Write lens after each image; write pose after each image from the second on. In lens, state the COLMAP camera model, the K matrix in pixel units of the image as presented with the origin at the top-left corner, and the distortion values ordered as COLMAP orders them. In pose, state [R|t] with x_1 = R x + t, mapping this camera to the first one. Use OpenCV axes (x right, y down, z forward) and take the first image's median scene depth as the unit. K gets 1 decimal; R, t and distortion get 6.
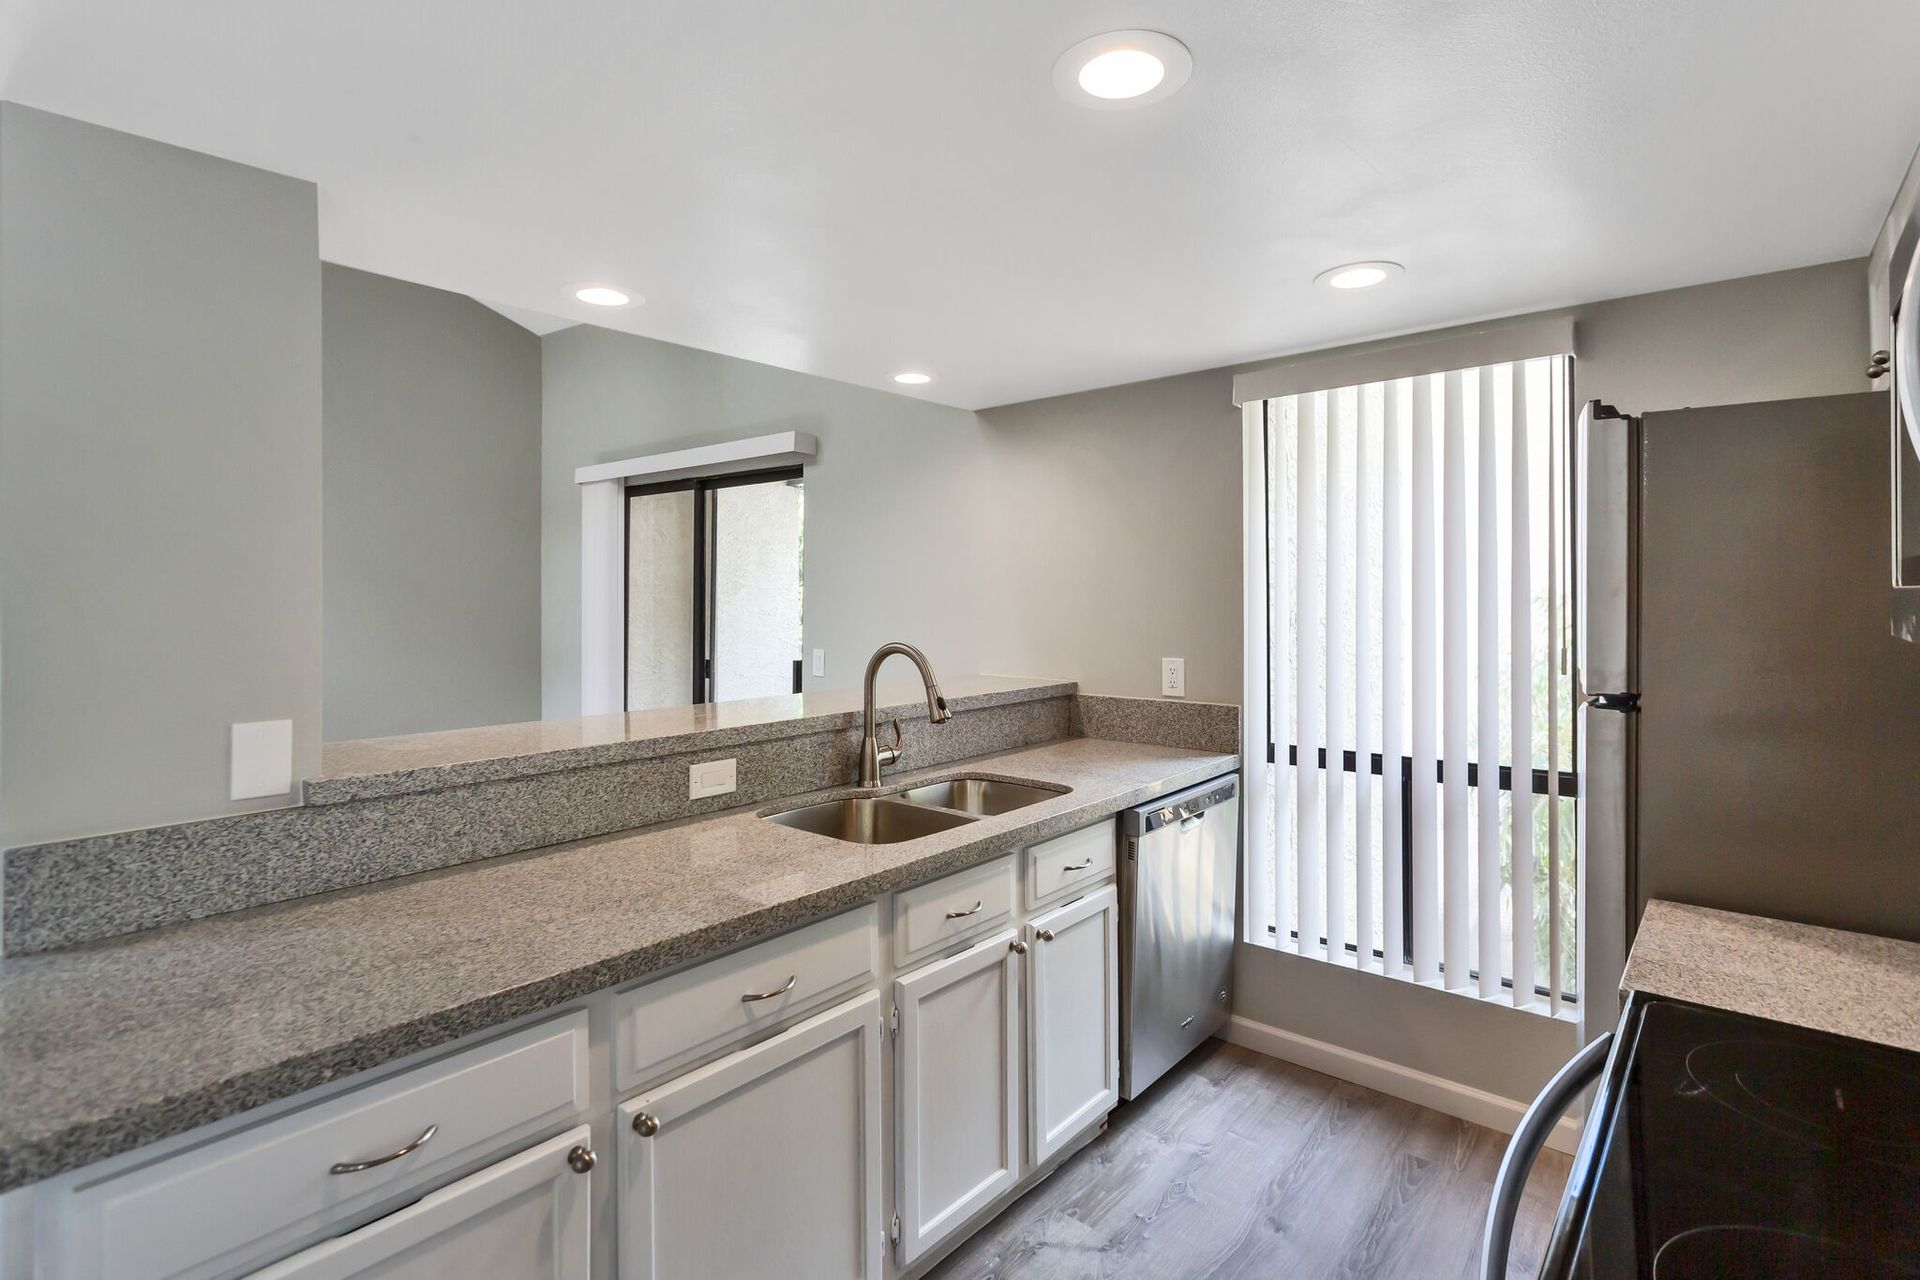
lens RADIAL K [[928.8, 0, 963.2], [0, 928.8, 594.2], [0, 0, 1]] dist [-0.025016, 0.014884]
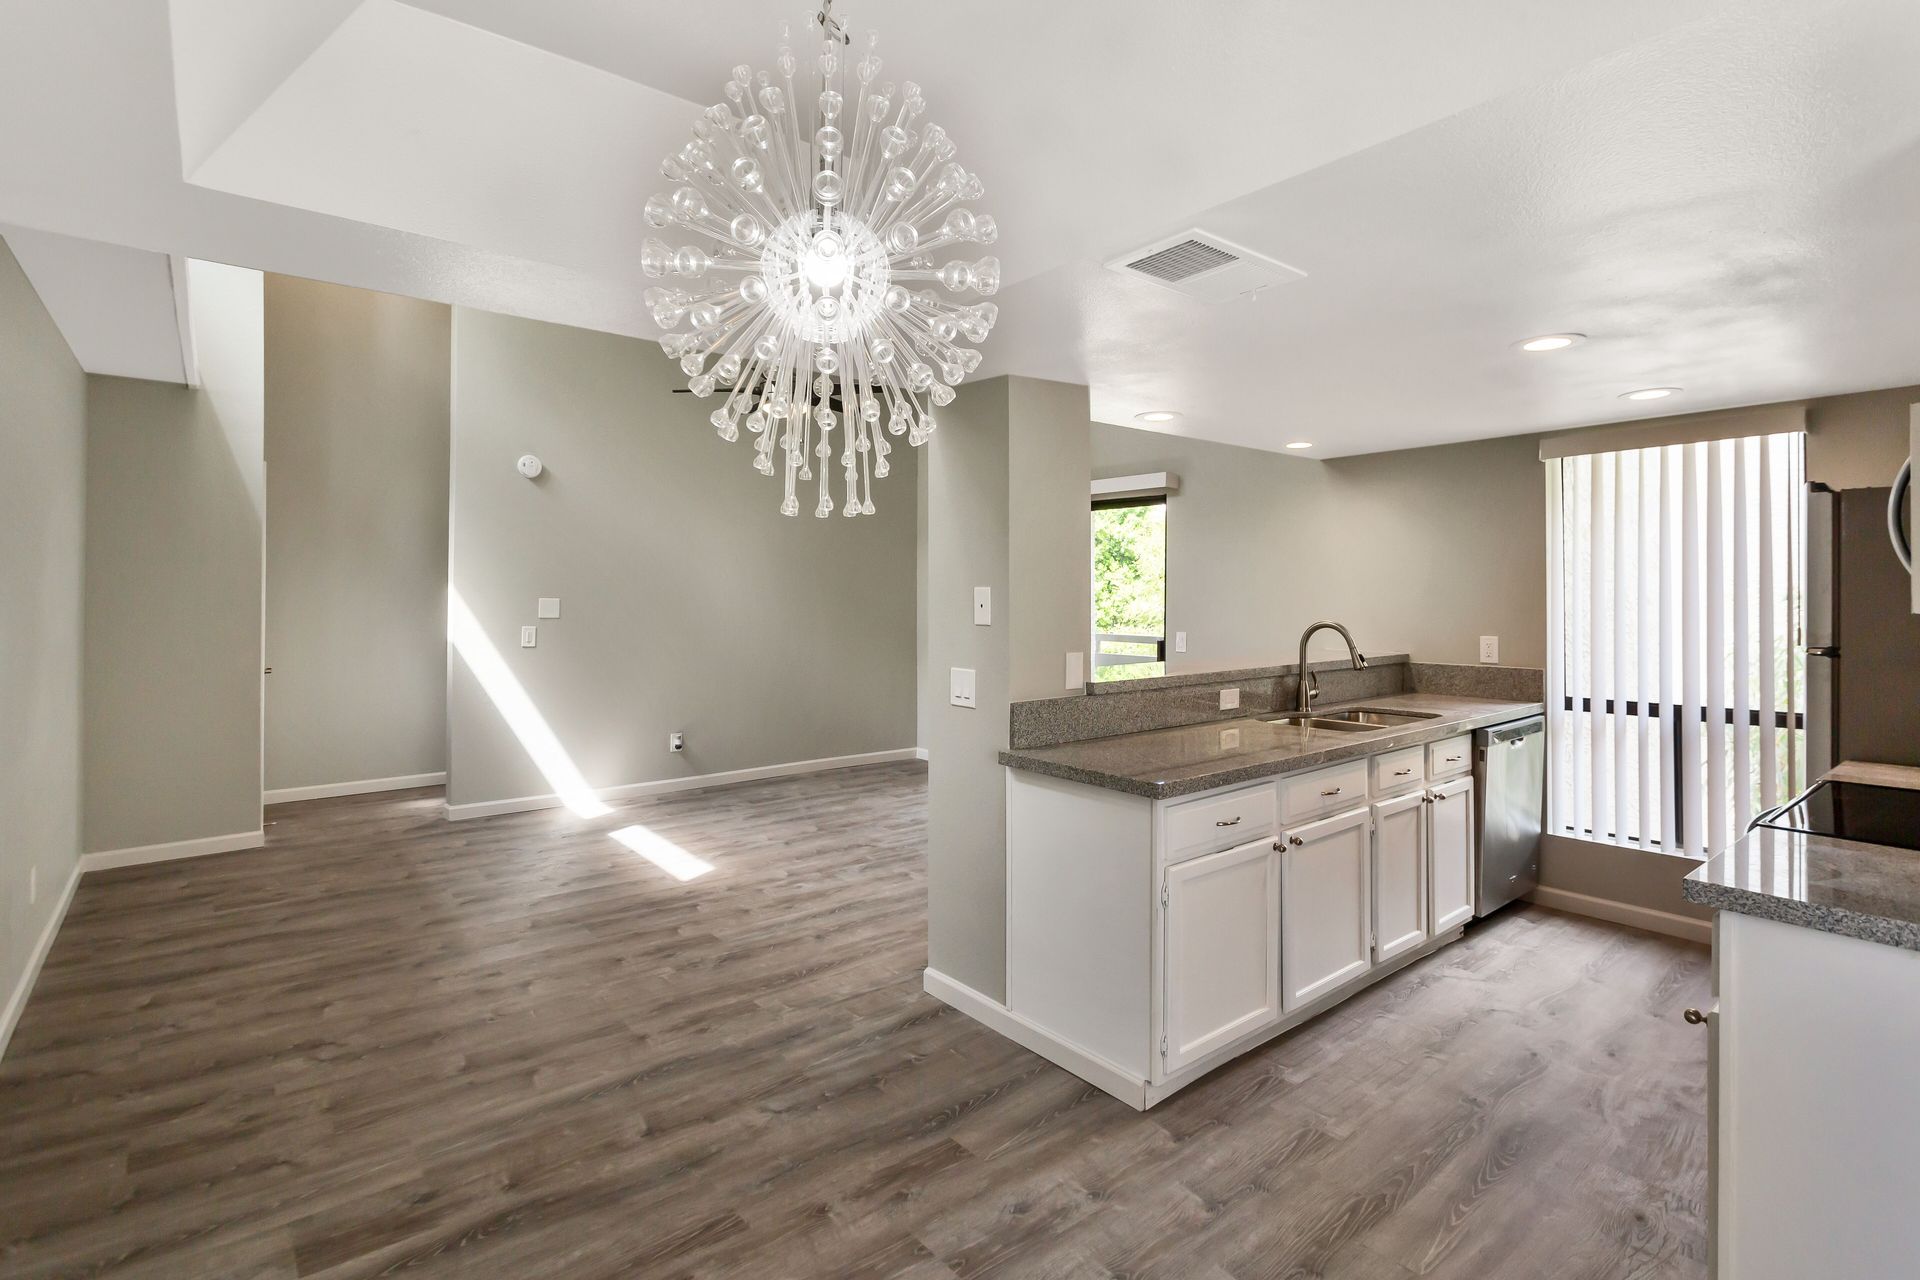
lens RADIAL K [[921.9, 0, 967.5], [0, 921.9, 587.0], [0, 0, 1]] dist [-0.000220, 0.000278]
pose [[0.984122, 0.001272, -0.177490, -0.384209], [-0.002053, 0.999989, -0.004216, -0.000347], [0.177483, 0.004513, 0.984113, -0.666501]]
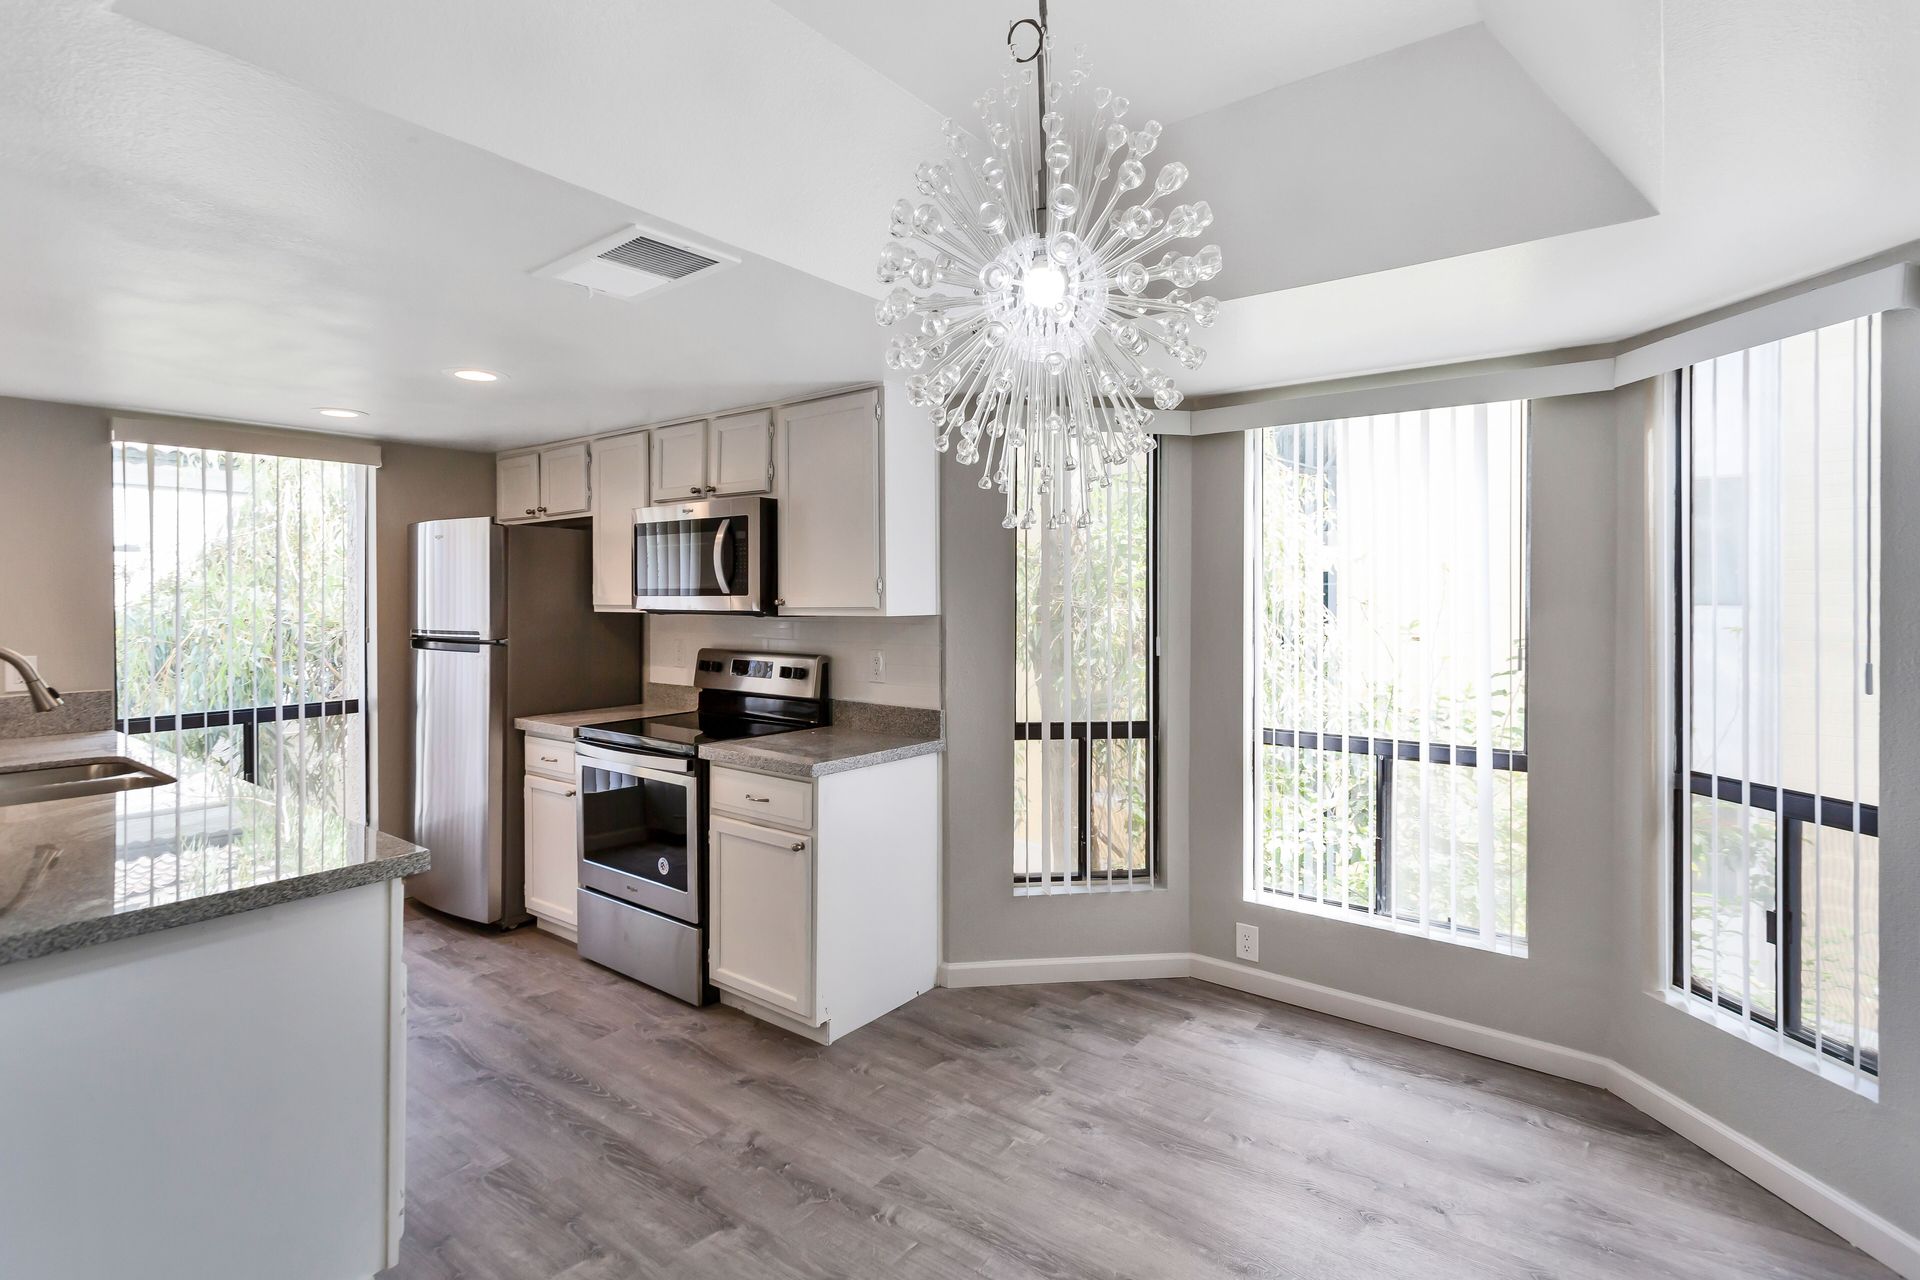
lens RADIAL K [[910.0, 0, 967.5], [0, 910.0, 601.0], [0, 0, 1]] dist [0.003370, 0.000816]
pose [[-0.060717, -0.001683, 0.998154, -1.124618], [-0.000739, 0.999998, 0.001641, 0.000590], [-0.998155, -0.000638, -0.060718, -0.055482]]
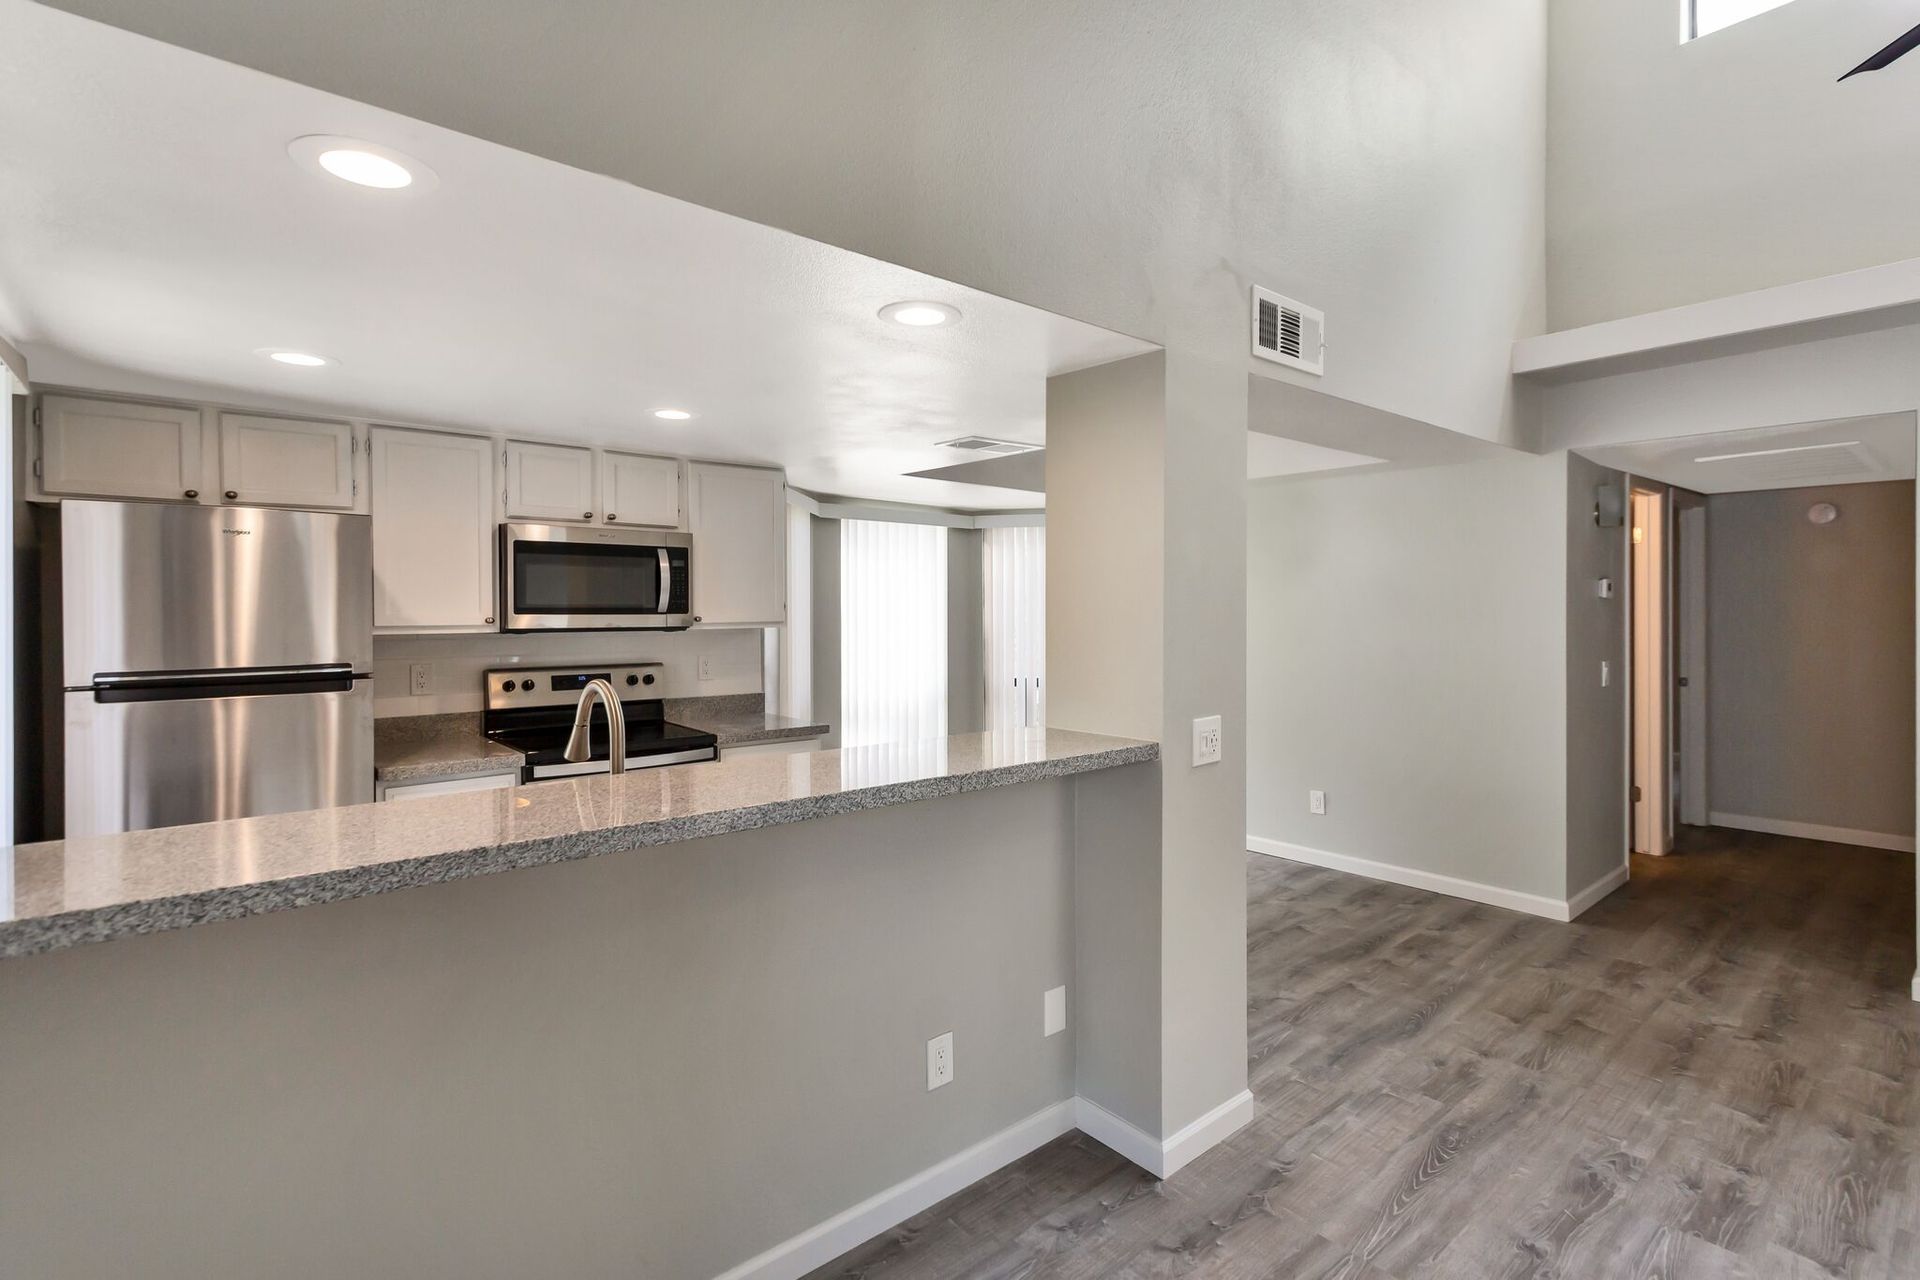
lens RADIAL K [[917.2, 0, 964.3], [0, 917.2, 614.6], [0, 0, 1]] dist [0.005473, 0.001381]
pose [[-0.987654, 0.001454, 0.156644, -0.519515], [0.002472, 0.999977, 0.006309, -0.012952], [-0.156632, 0.006618, -0.987635, 1.729228]]
